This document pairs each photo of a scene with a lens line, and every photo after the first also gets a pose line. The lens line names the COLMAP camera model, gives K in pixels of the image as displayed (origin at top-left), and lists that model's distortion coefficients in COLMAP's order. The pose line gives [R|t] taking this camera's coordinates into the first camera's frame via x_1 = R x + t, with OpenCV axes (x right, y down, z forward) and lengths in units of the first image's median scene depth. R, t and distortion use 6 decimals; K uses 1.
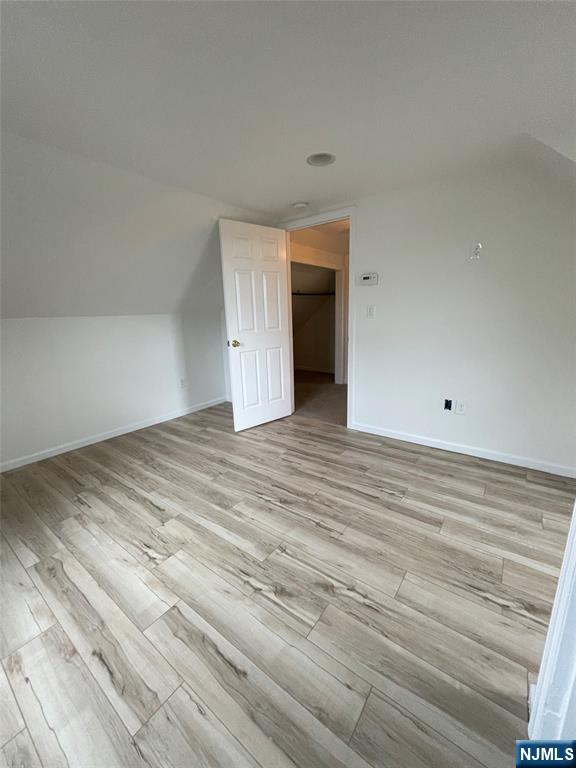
lens RADIAL K [[308.7, 0, 288.0], [0, 308.7, 384.0], [0, 0, 1]] dist [-0.001303, -0.000200]
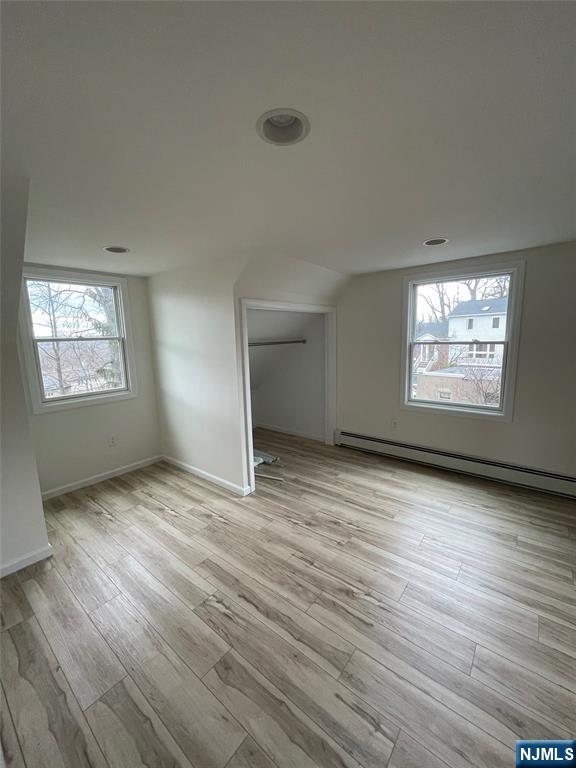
lens RADIAL K [[308.7, 0, 288.0], [0, 308.7, 384.0], [0, 0, 1]] dist [-0.001303, -0.000200]
pose [[-0.998031, 0.045343, 0.043341, 0.104218], [0.058364, 0.924442, 0.376831, -0.556666], [-0.022979, 0.378618, -0.925268, 1.769770]]
